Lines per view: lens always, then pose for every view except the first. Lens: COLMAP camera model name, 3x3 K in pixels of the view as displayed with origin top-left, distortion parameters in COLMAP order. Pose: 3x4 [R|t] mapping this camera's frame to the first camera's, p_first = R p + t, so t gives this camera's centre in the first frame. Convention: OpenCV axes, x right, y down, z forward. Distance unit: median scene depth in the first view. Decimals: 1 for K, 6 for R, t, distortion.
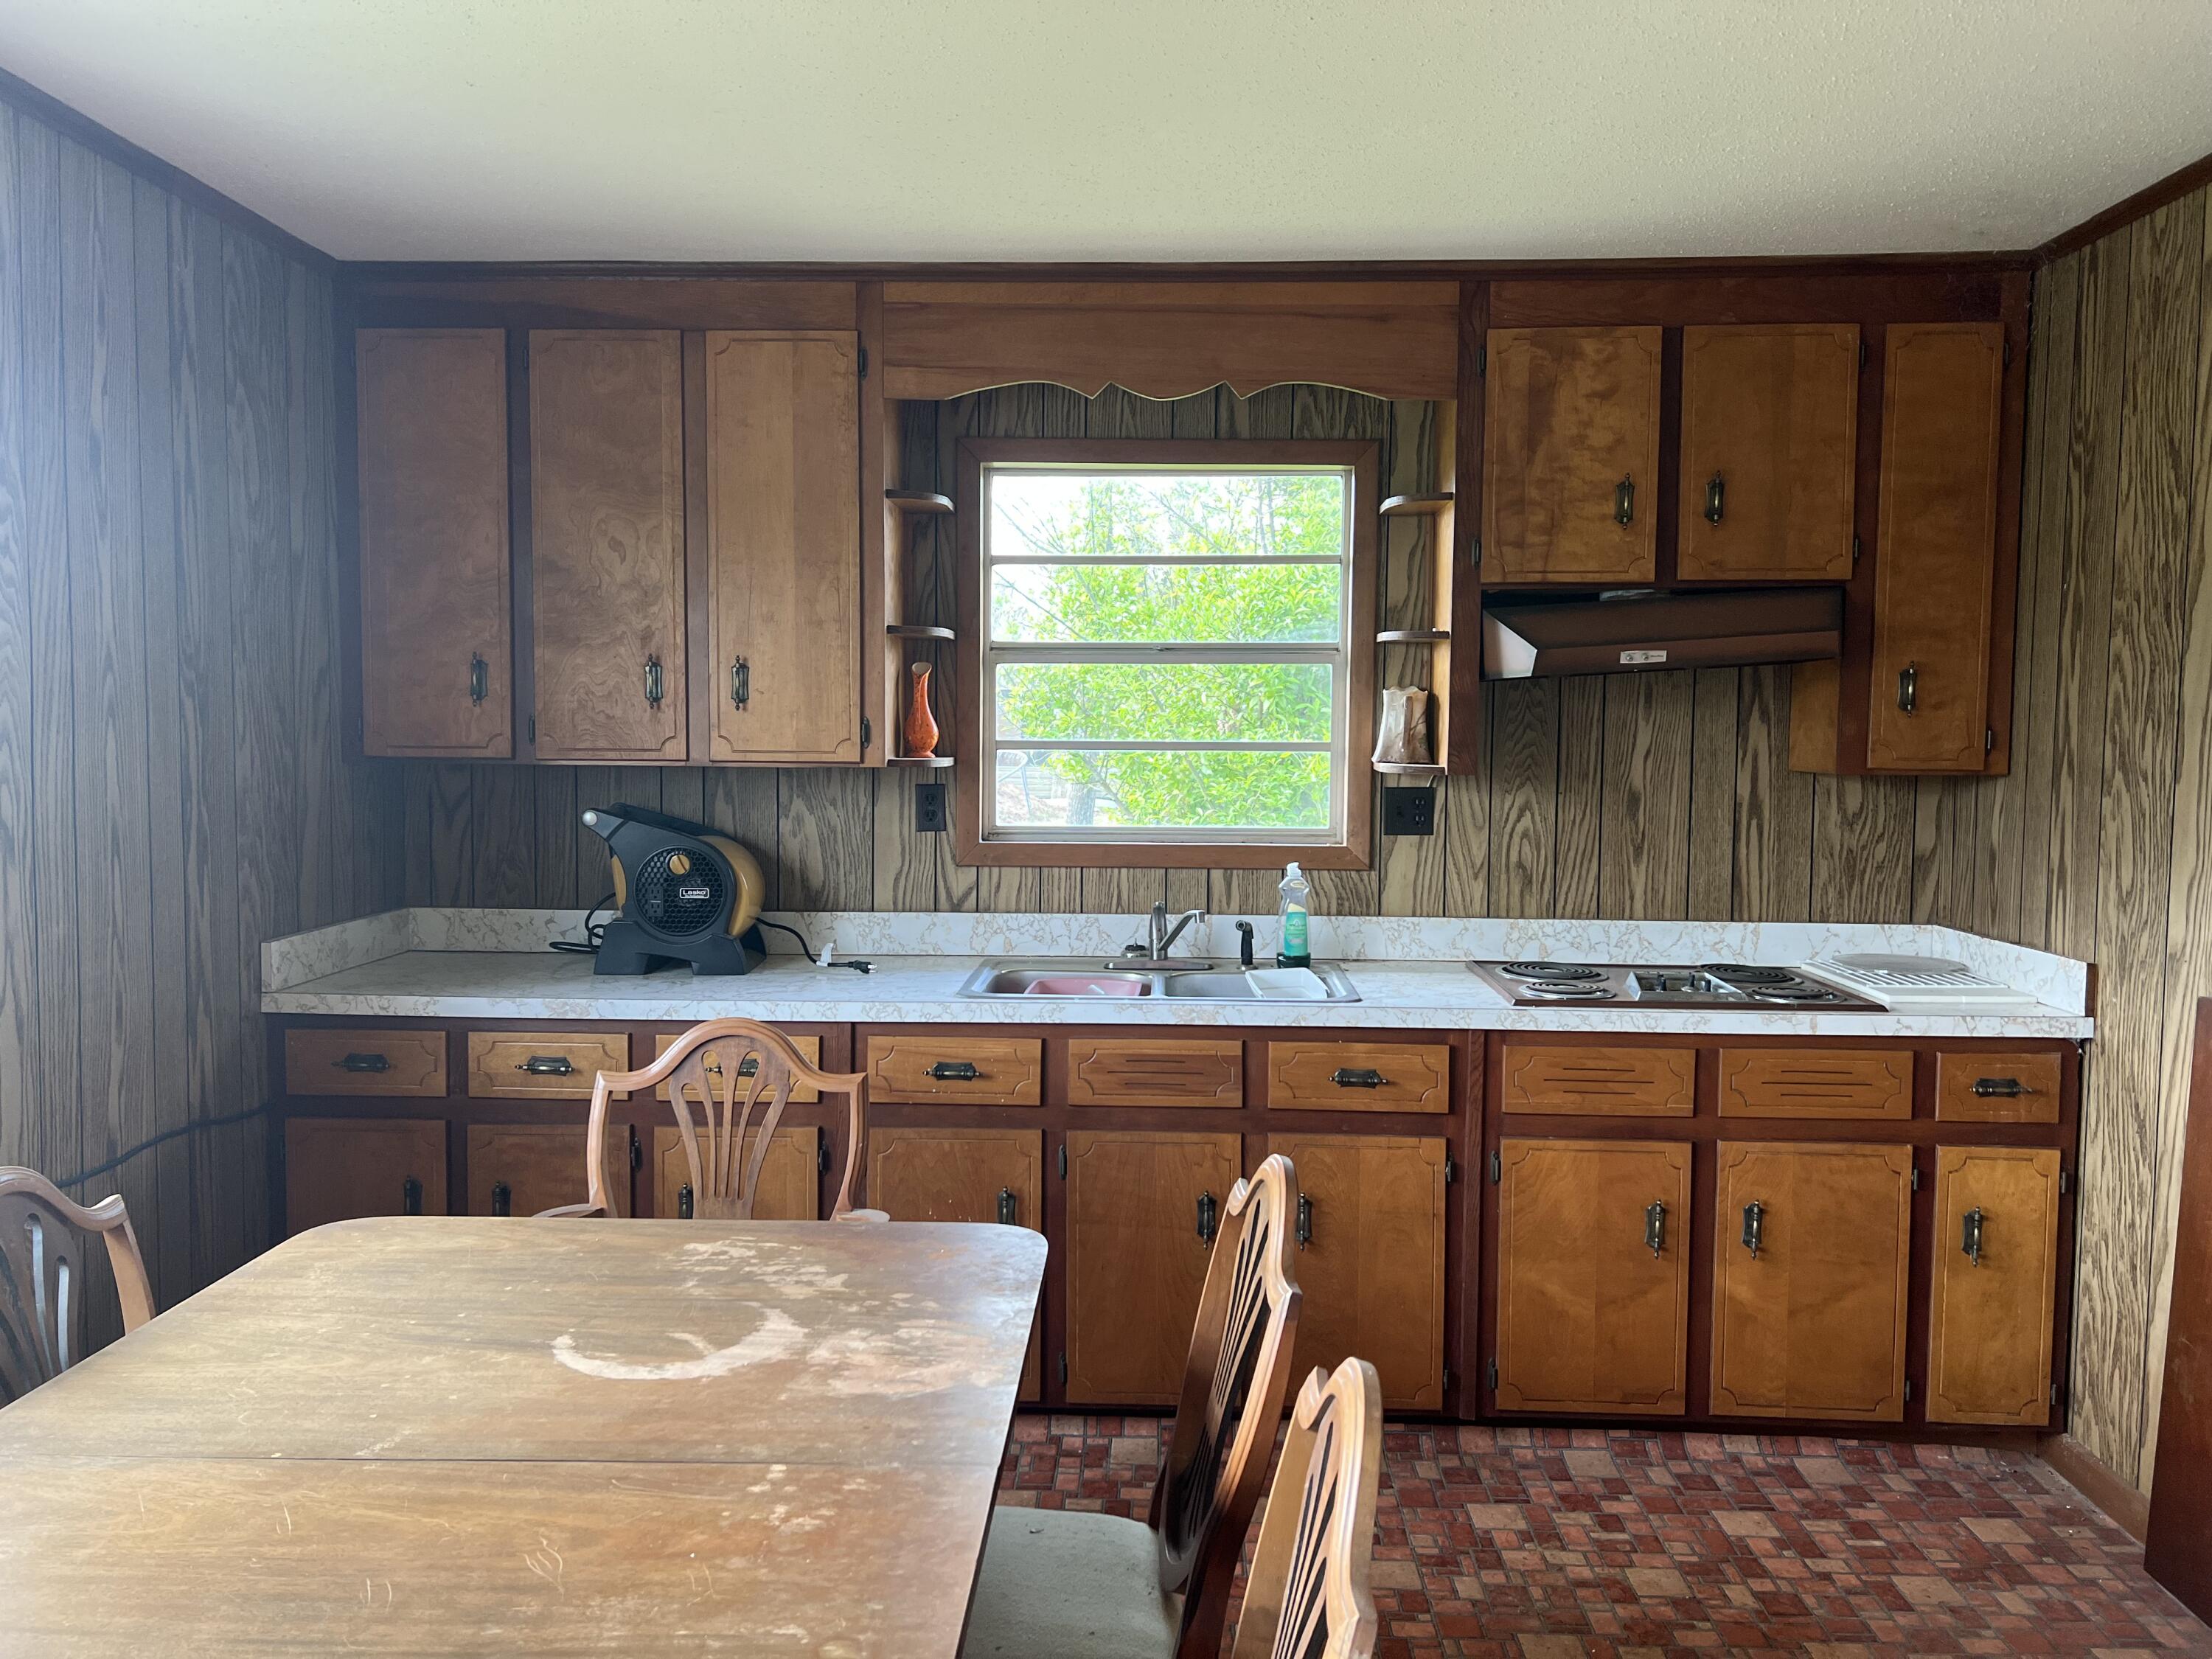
lens RADIAL K [[1626.7, 0, 1104.1], [0, 1626.7, 838.6], [0, 0, 1]] dist [-0.004800, -0.009589]
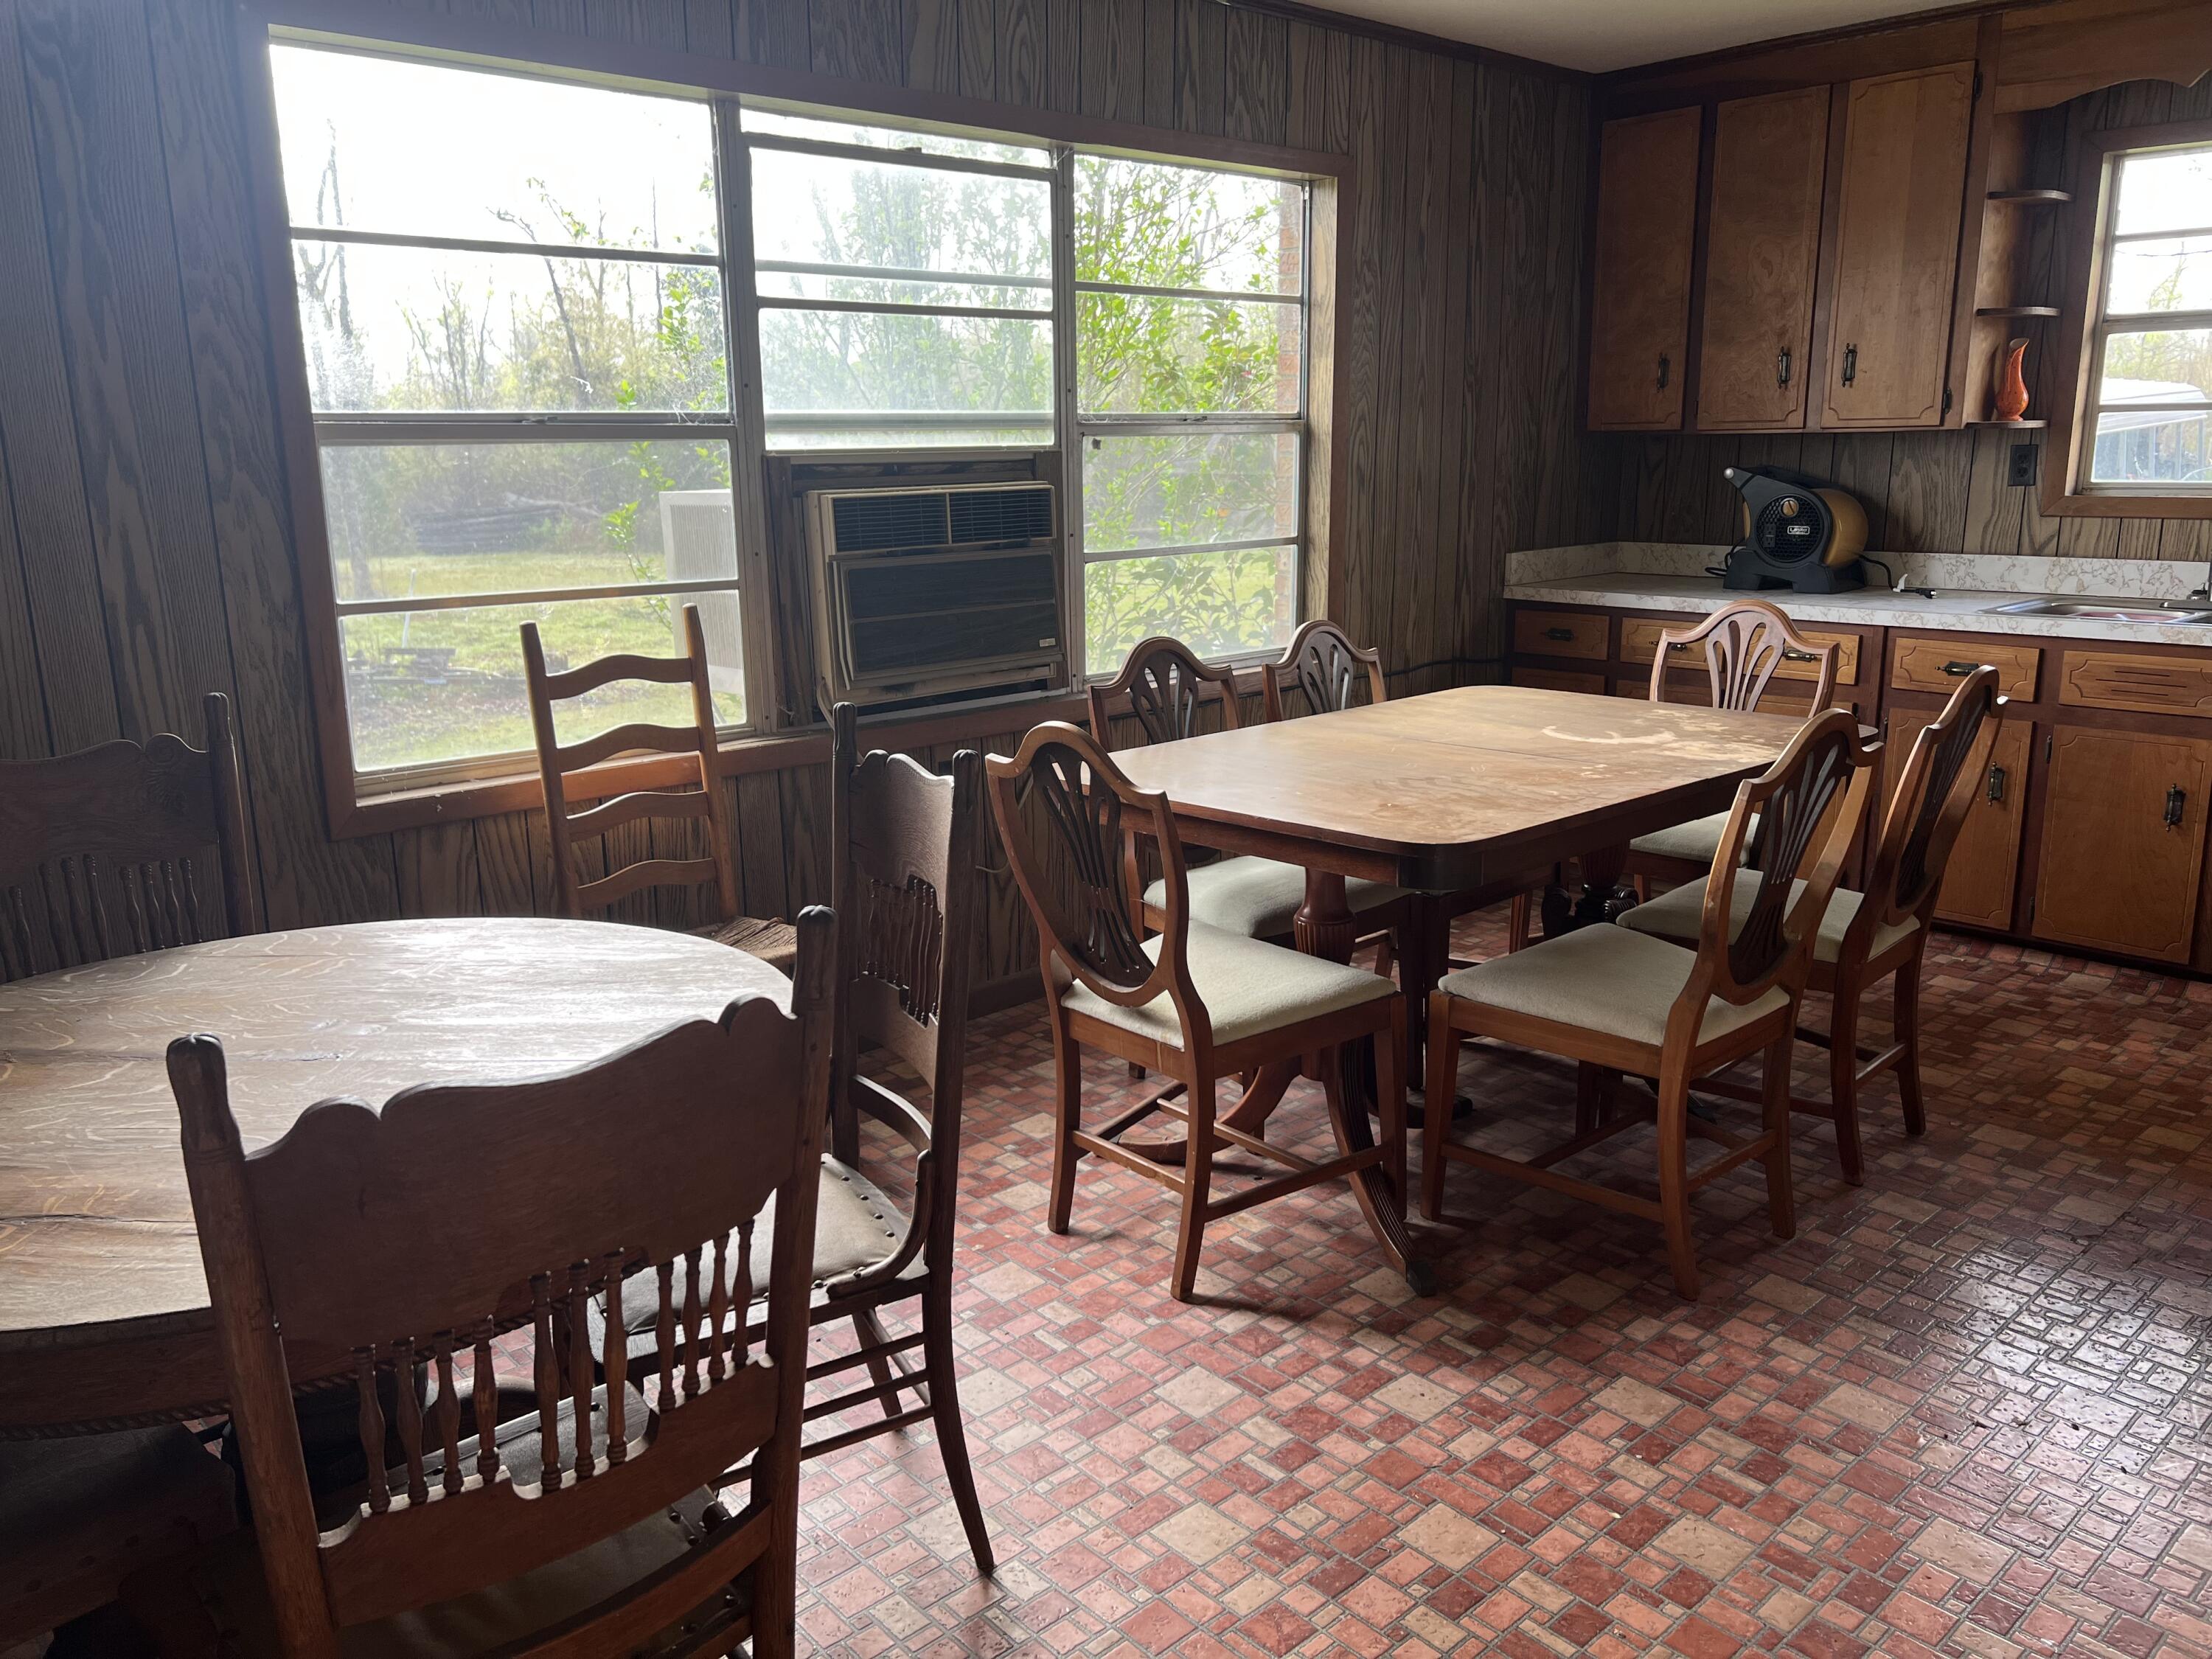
lens RADIAL K [[1626.7, 0, 1104.1], [0, 1626.7, 838.6], [0, 0, 1]] dist [-0.004800, -0.009589]
pose [[0.682948, 0.151302, -0.714626, 0.349964], [-0.024882, 0.982564, 0.184251, 0.051006], [0.730043, -0.108052, 0.674805, -0.344305]]
